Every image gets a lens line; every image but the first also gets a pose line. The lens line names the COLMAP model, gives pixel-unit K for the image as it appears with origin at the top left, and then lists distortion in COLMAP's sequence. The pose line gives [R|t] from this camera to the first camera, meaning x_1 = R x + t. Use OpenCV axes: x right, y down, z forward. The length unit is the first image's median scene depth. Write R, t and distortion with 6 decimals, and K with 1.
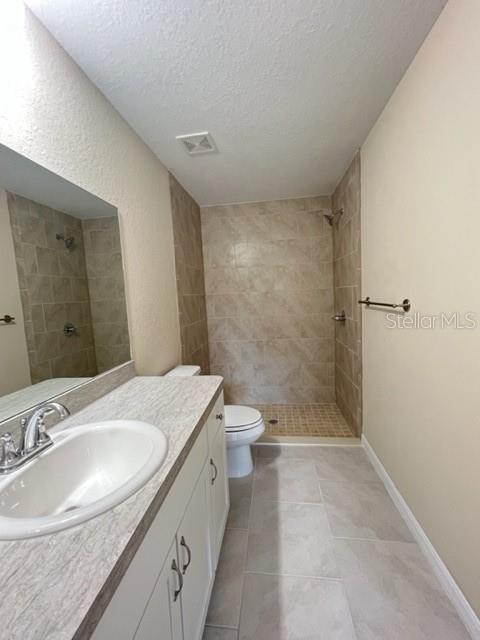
lens RADIAL K [[267.7, 0, 234.2], [0, 267.7, 320.9], [0, 0, 1]] dist [0.000312, 0.000602]
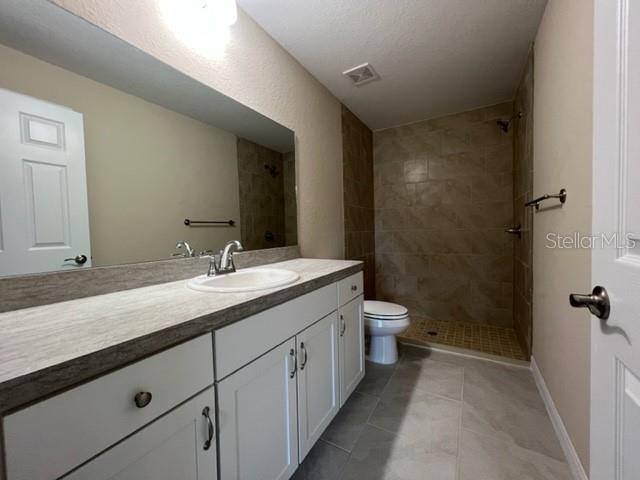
lens RADIAL K [[255.9, 0, 315.8], [0, 255.9, 244.1], [0, 0, 1]] dist [-0.000850, 0.000963]
pose [[0.914506, 0.049391, -0.401546, 0.142018], [-0.063556, 0.997735, -0.022023, 0.113215], [0.399548, 0.045661, 0.915574, -0.086235]]
